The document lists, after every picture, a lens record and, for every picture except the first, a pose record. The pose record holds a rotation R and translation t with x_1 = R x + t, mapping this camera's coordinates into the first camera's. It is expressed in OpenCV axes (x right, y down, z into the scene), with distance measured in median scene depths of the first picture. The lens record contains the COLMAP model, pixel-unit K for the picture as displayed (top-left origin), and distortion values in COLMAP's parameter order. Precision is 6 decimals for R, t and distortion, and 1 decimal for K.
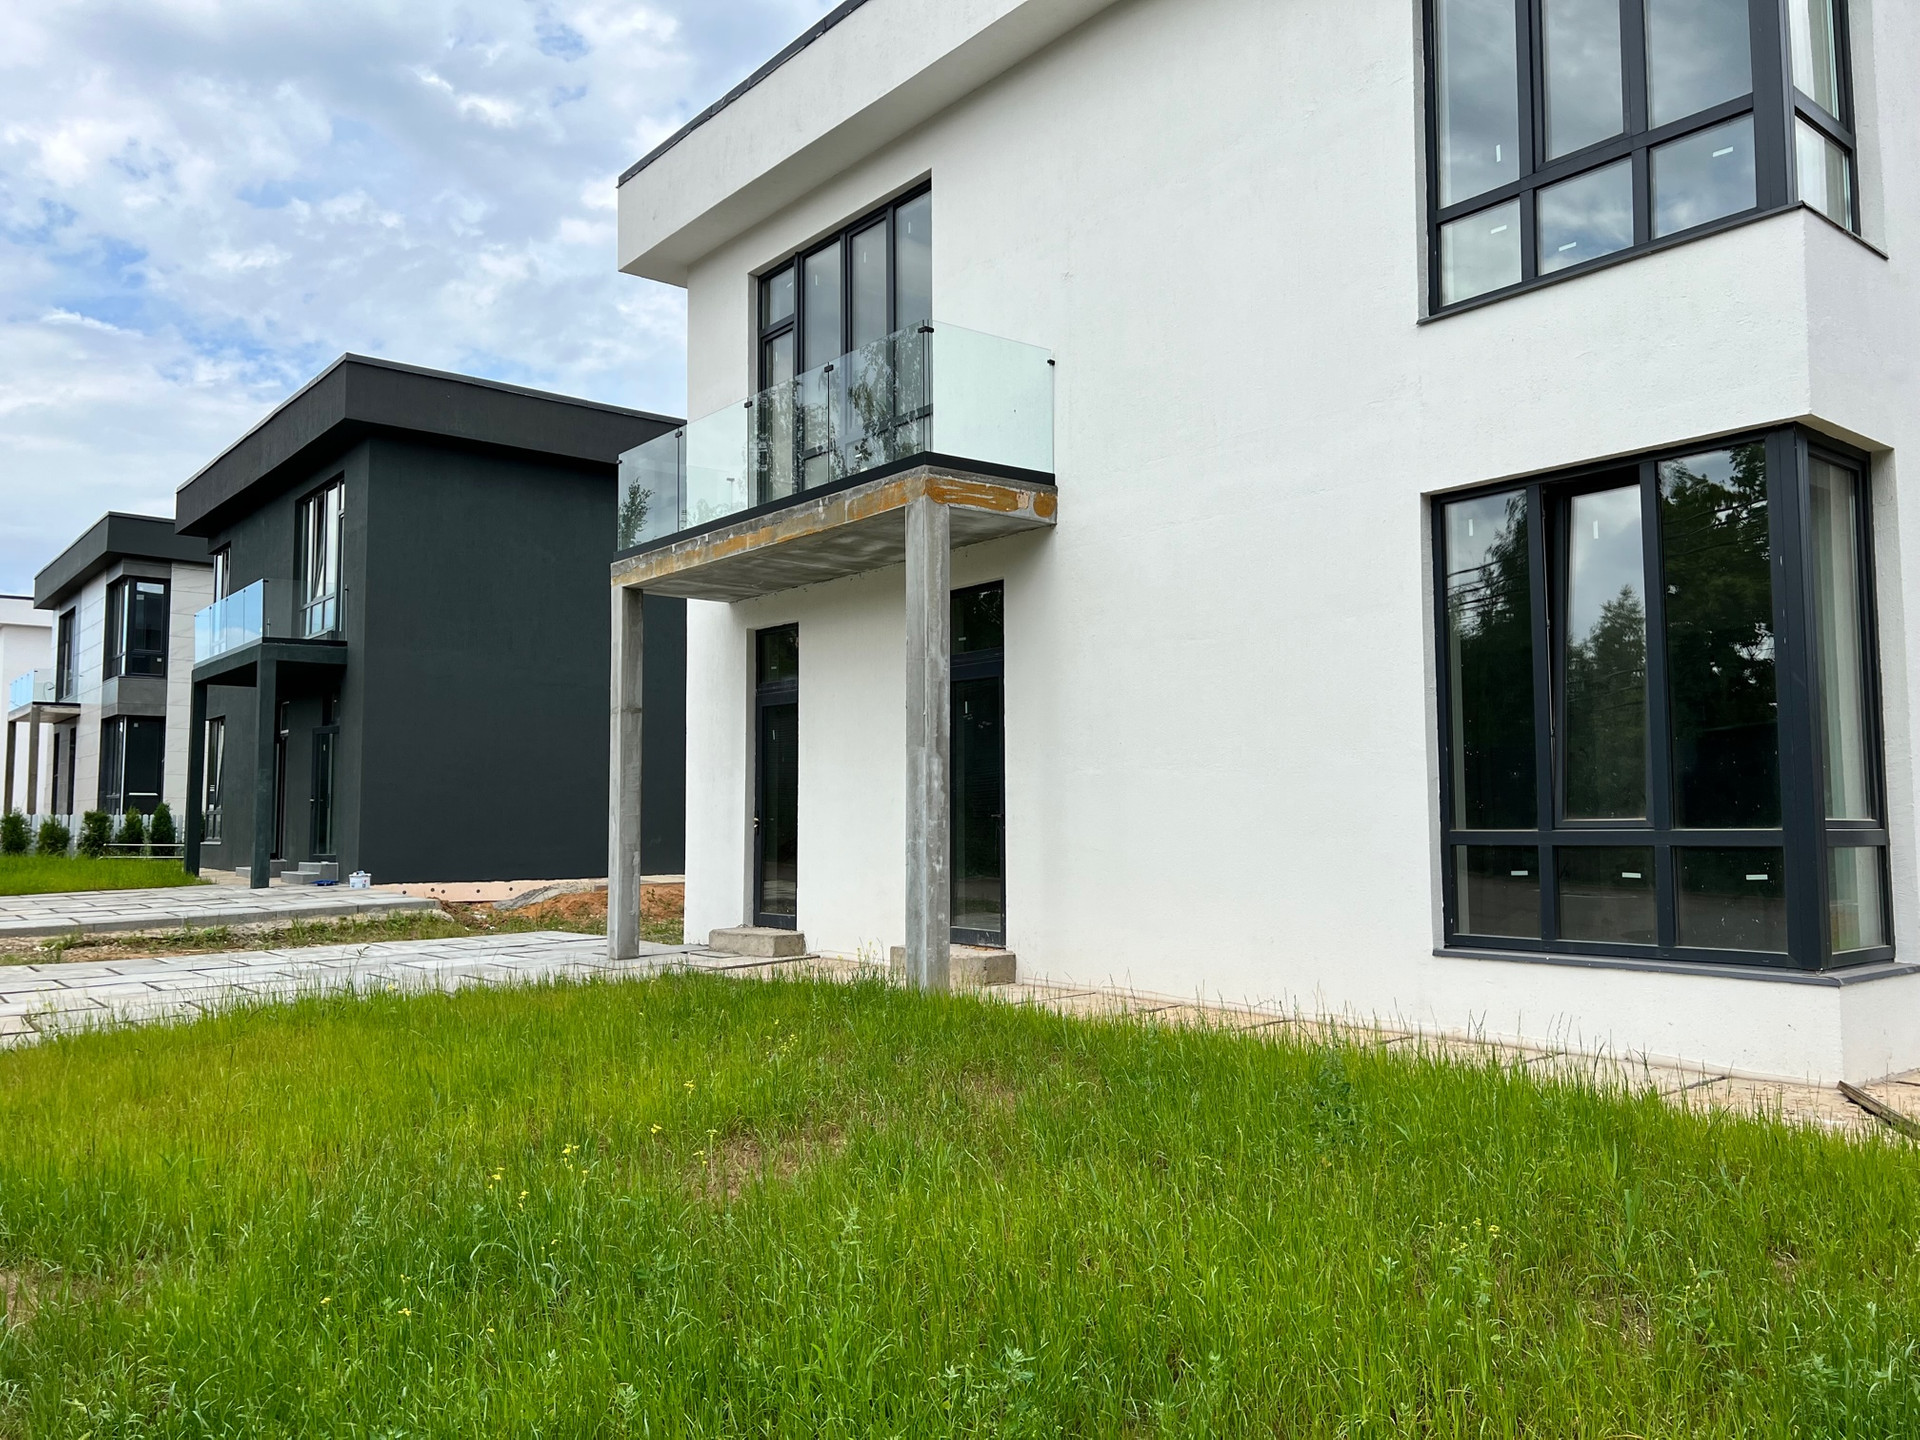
lens RADIAL K [[1447.7, 0, 956.0], [0, 1447.7, 720.1], [0, 0, 1]] dist [0.065786, -0.073414]
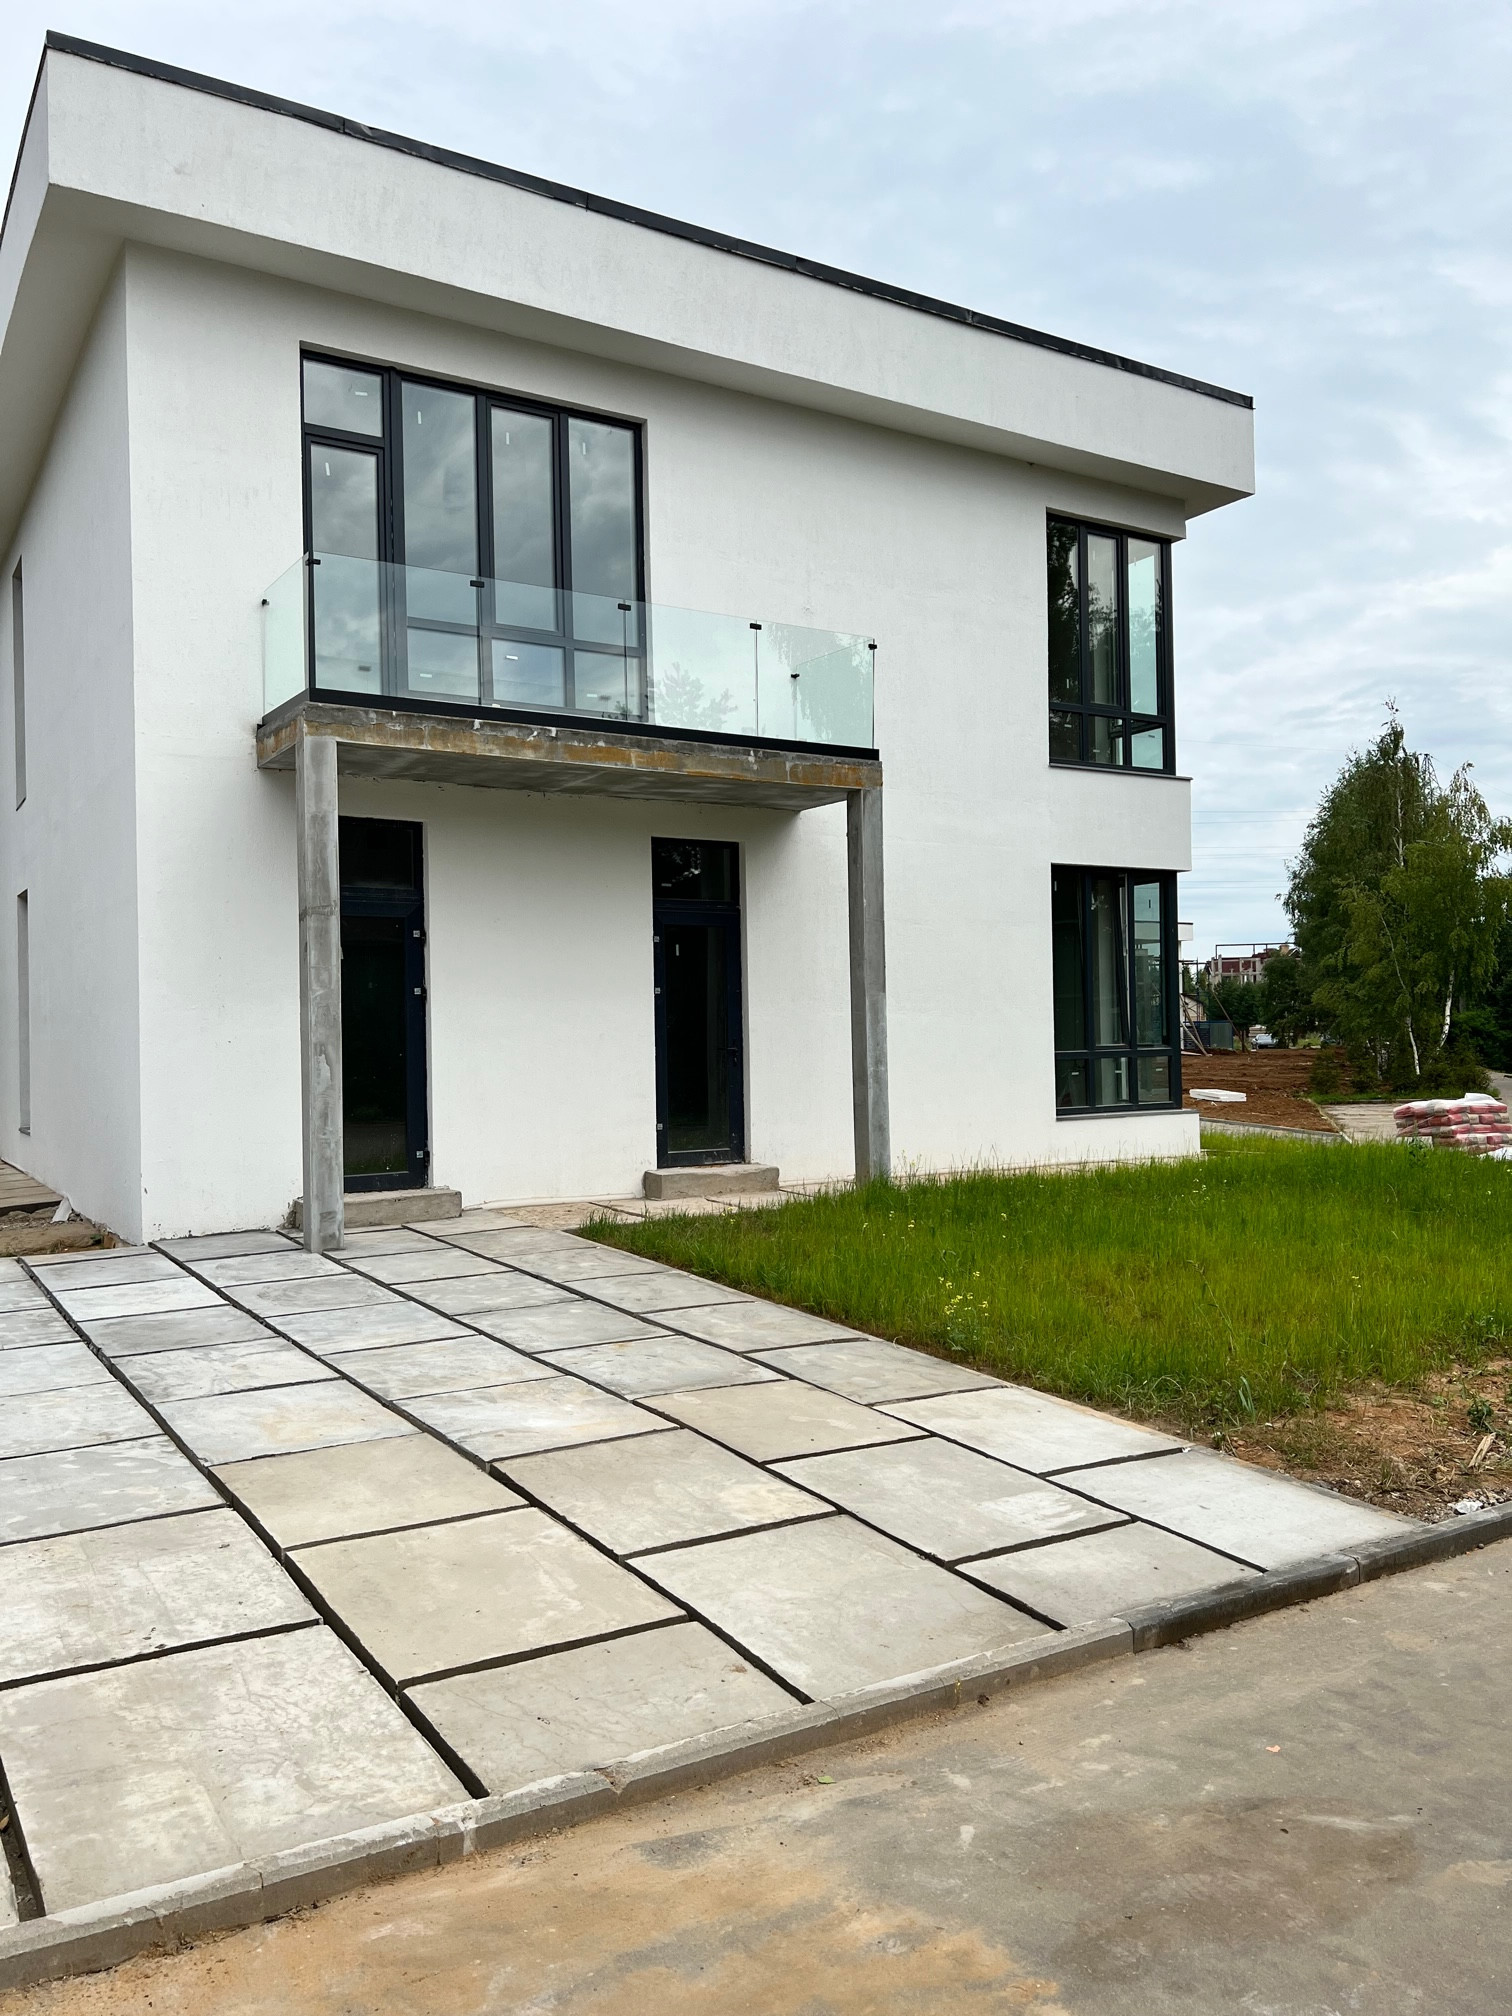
lens RADIAL K [[1520.1, 0, 753.4], [0, 1520.1, 1005.7], [0, 0, 1]] dist [0.065786, -0.073414]
pose [[0.131815, 0.020303, 0.991066, -1.041944], [-0.058912, 0.998183, -0.012613, 0.040952], [-0.989522, -0.056723, 0.132772, 0.743699]]
